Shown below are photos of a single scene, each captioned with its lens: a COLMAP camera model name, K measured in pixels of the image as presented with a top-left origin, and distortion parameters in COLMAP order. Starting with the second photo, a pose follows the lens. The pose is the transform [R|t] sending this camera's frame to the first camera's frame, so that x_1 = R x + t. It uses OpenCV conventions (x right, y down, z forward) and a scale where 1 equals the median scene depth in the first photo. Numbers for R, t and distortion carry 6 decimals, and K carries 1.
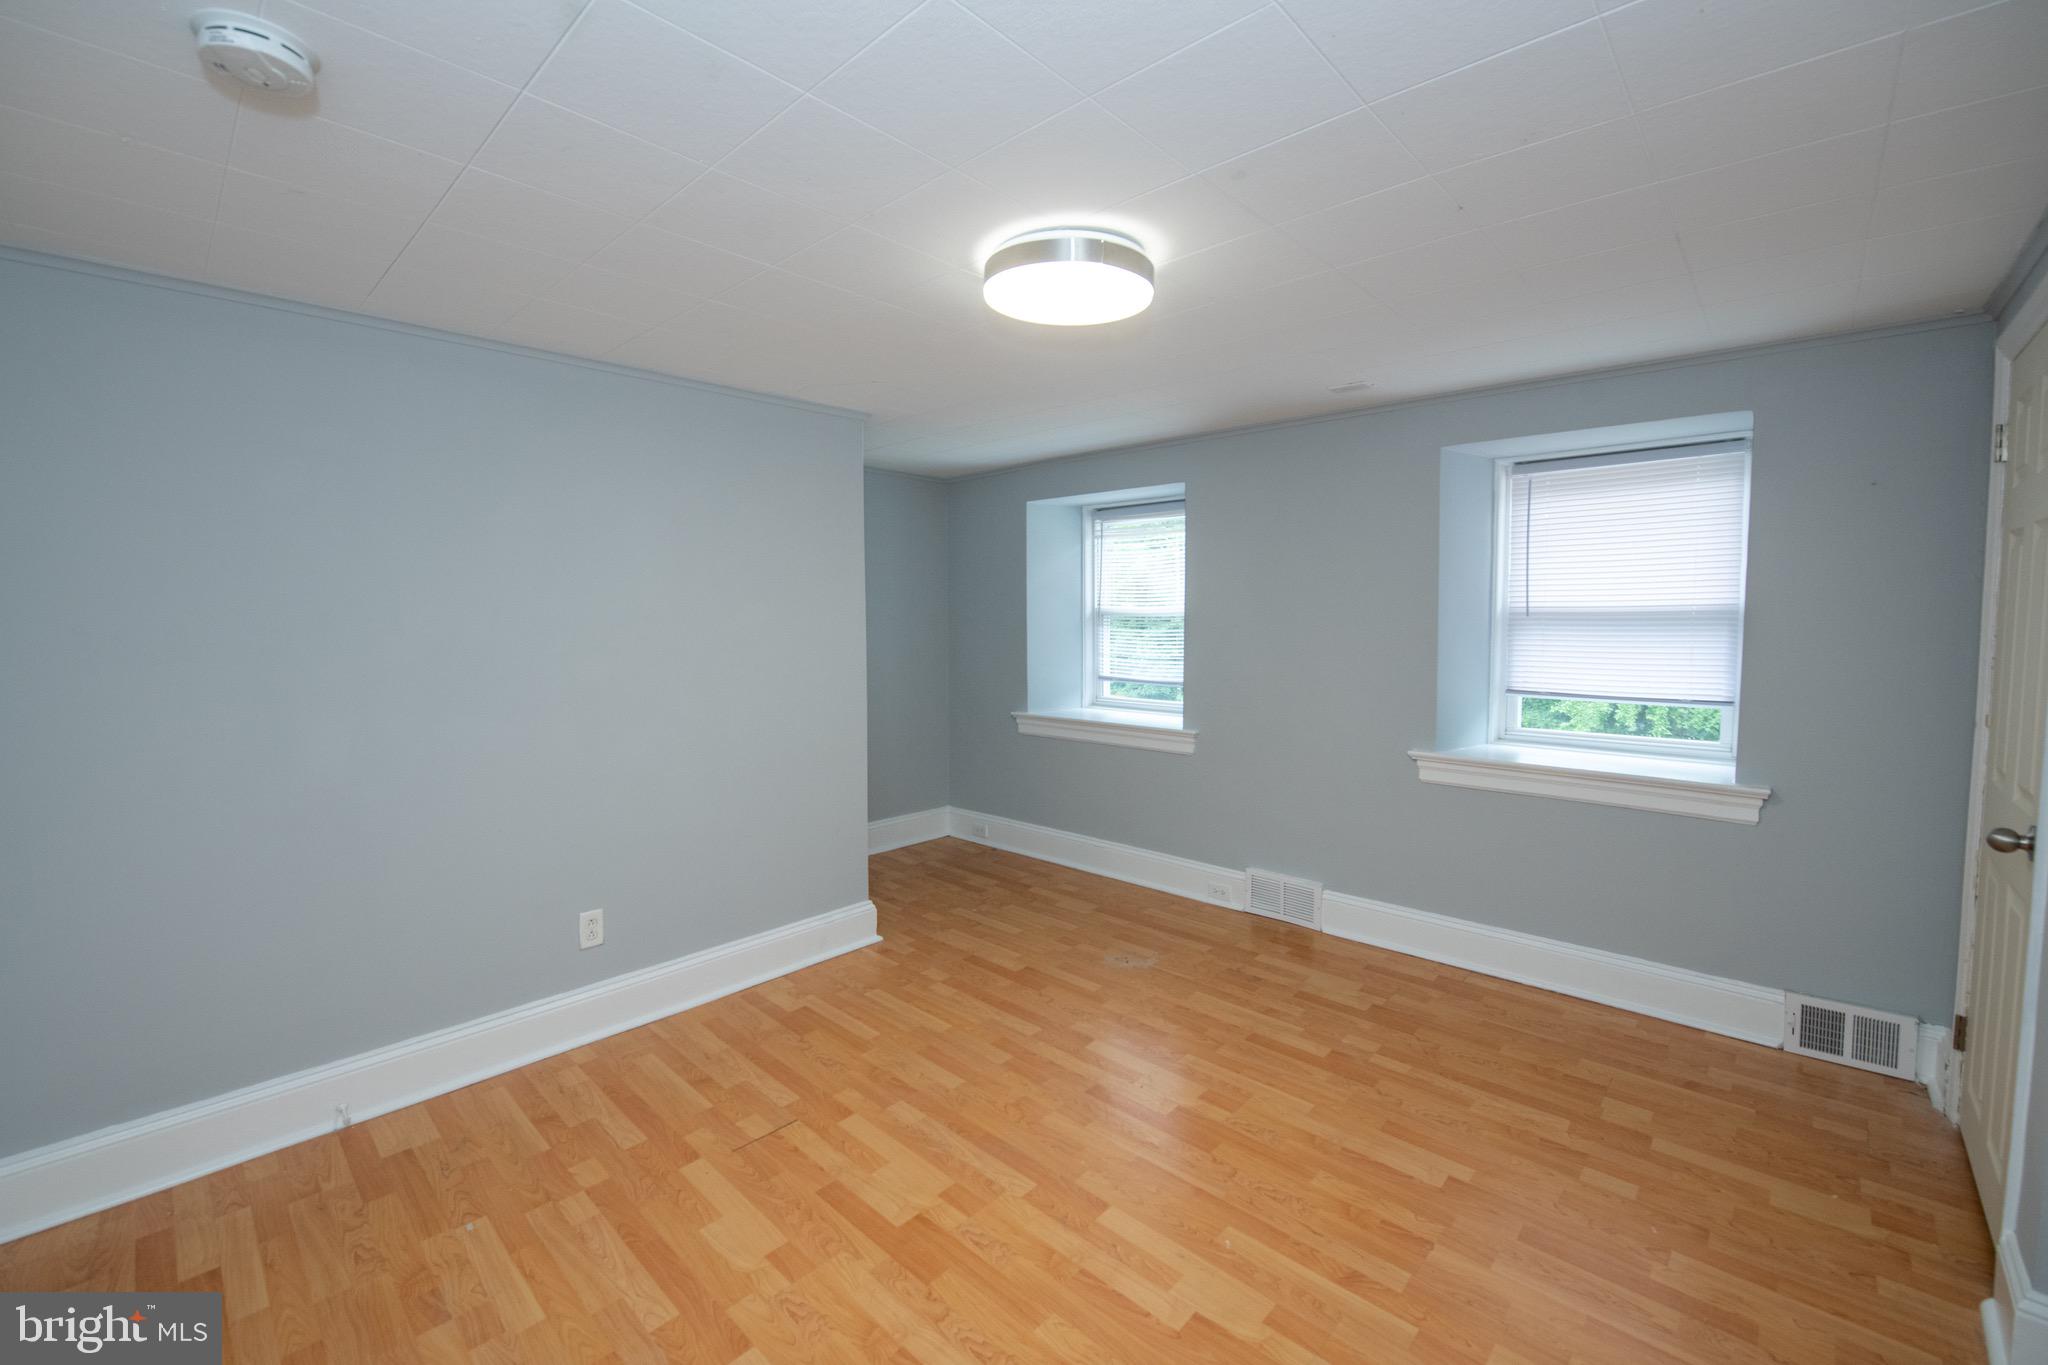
lens RADIAL K [[843.8, 0, 1013.9], [0, 843.8, 665.8], [0, 0, 1]] dist [-0.017255, -0.000915]
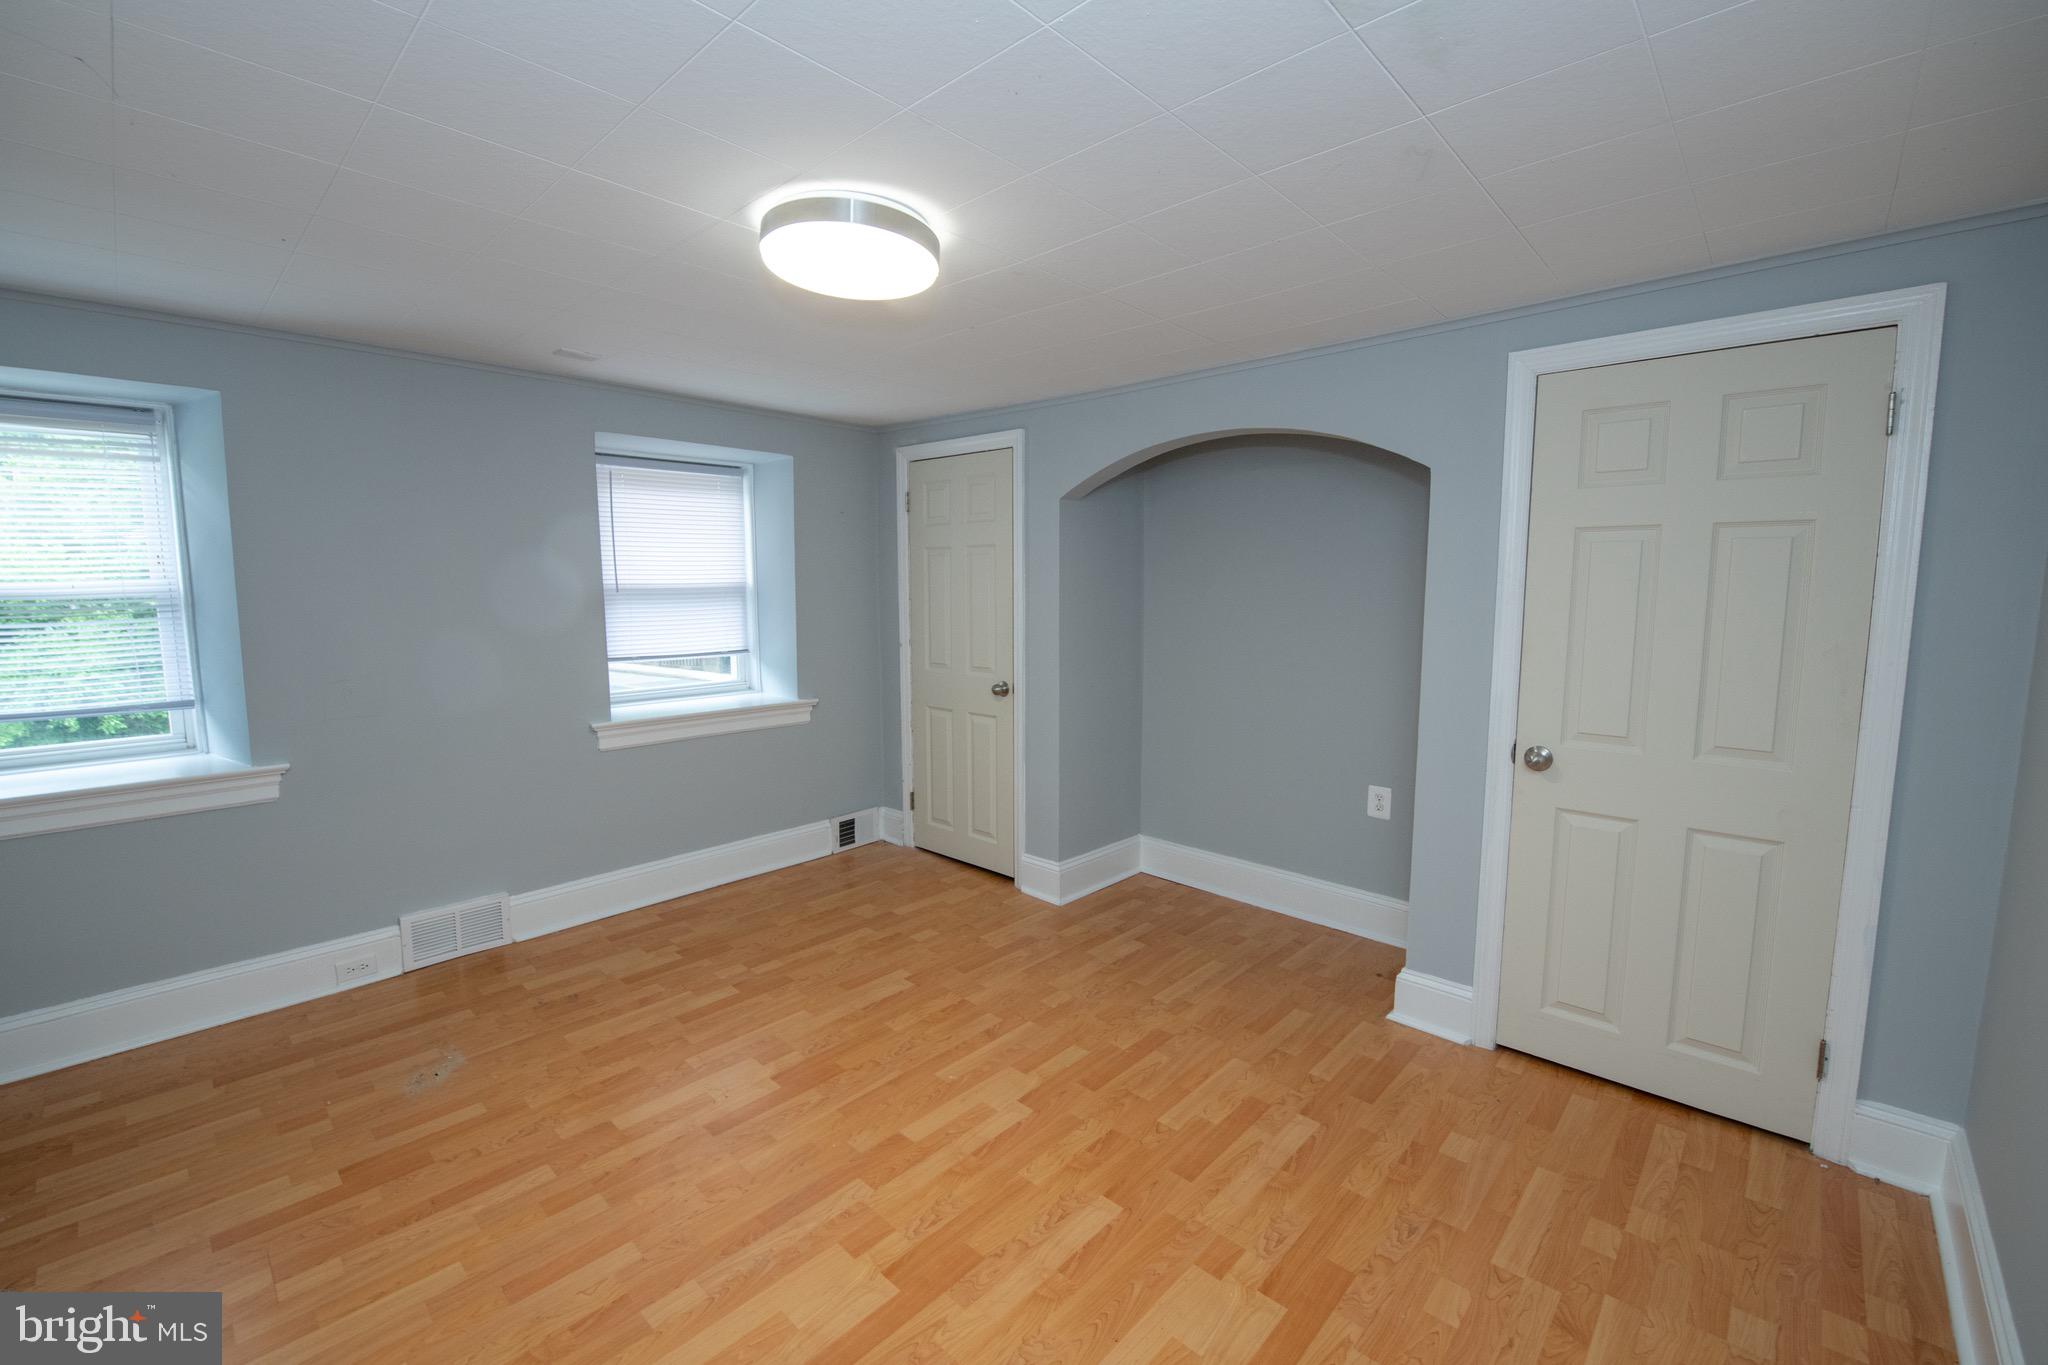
lens RADIAL K [[839.9, 0, 1008.2], [0, 839.9, 683.0], [0, 0, 1]] dist [-0.017667, -0.000617]
pose [[0.001397, -0.116030, 0.993245, -0.683063], [0.064435, 0.991192, 0.115700, -0.043225], [-0.997921, 0.063838, 0.008862, 0.611311]]
